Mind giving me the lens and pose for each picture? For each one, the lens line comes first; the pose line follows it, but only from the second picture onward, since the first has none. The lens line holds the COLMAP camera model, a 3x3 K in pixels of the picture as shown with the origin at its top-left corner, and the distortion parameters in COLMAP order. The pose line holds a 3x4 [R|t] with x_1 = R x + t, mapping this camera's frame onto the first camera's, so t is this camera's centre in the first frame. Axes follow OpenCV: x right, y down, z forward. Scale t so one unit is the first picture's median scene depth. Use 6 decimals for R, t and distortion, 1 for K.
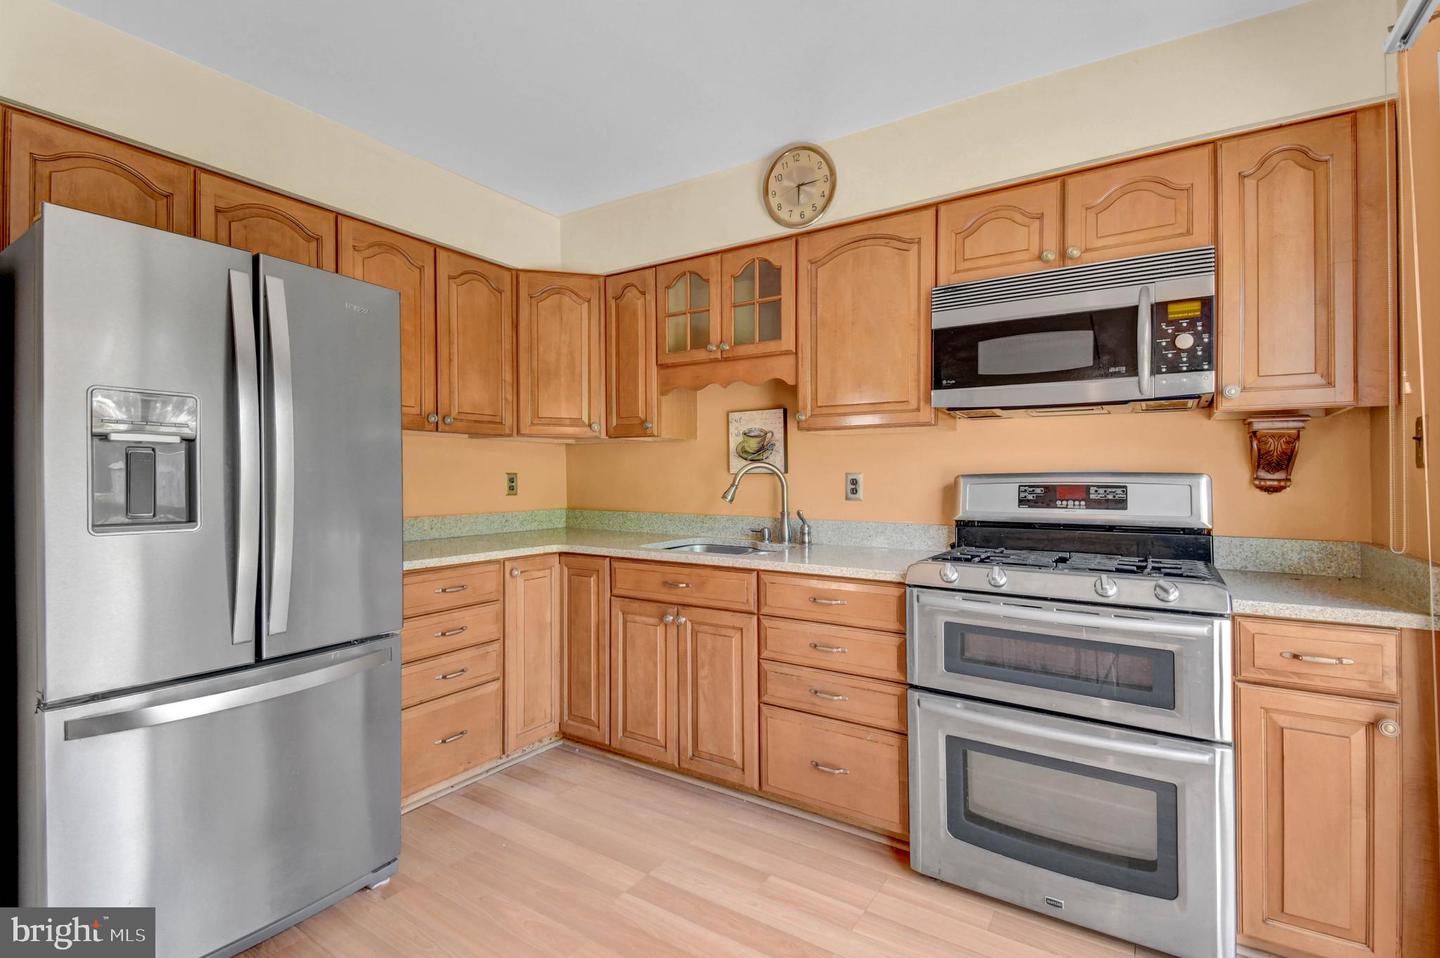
lens RADIAL K [[644.2, 0, 728.8], [0, 644.2, 485.1], [0, 0, 1]] dist [0.014220, -0.000353]
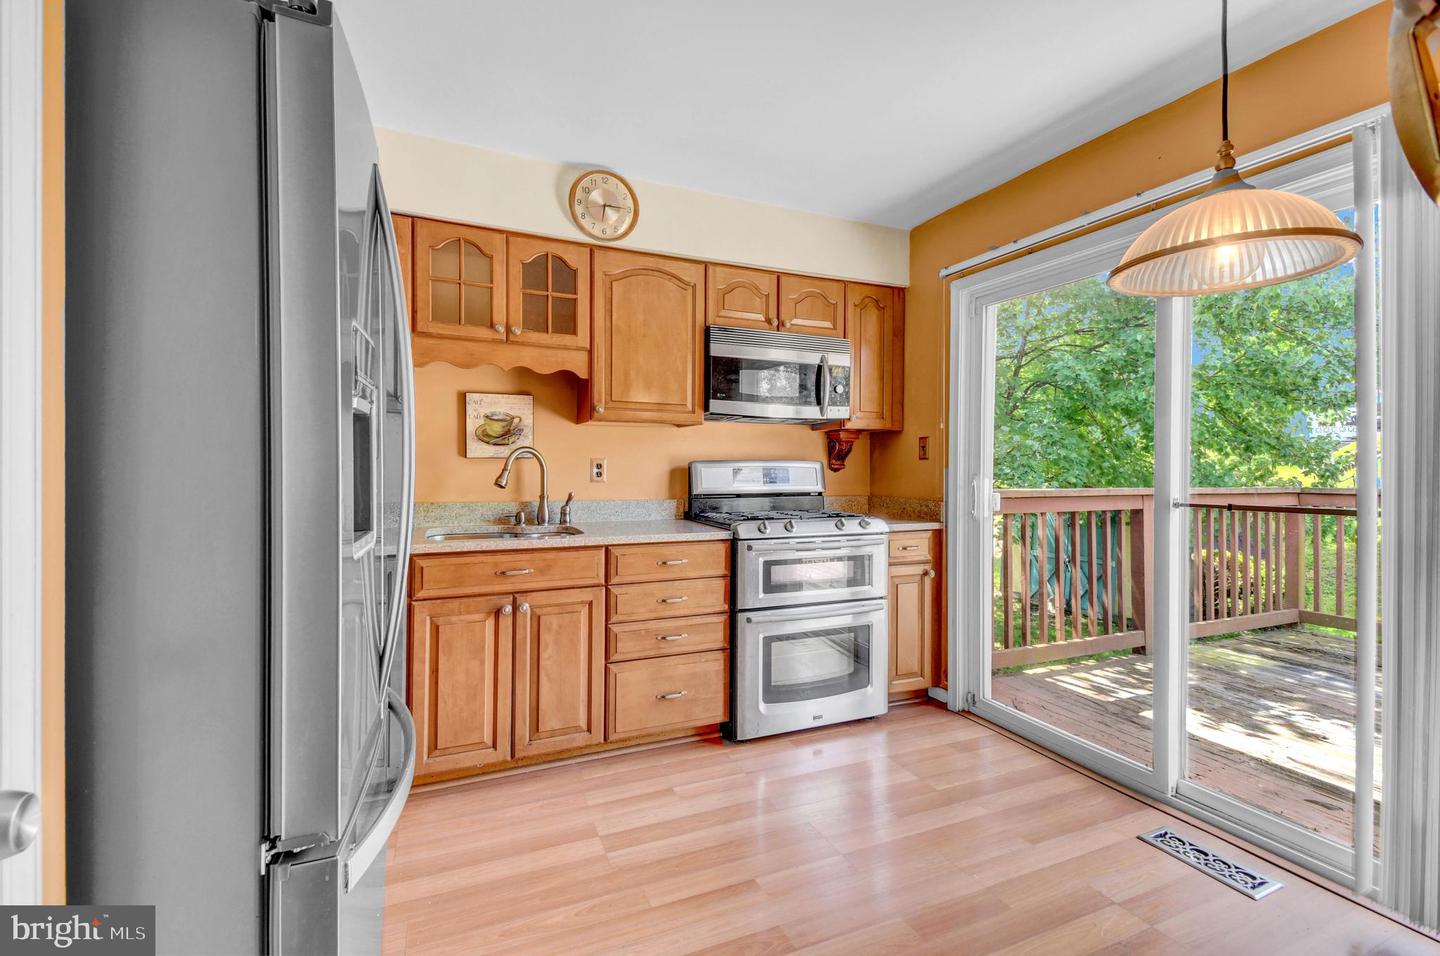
lens RADIAL K [[654.2, 0, 725.6], [0, 654.2, 469.4], [0, 0, 1]] dist [-0.000576, -0.000279]
pose [[0.542164, -0.005011, 0.840258, -0.756577], [0.003271, 0.999987, 0.003853, -0.003616], [-0.840266, 0.000660, 0.542173, 0.202774]]
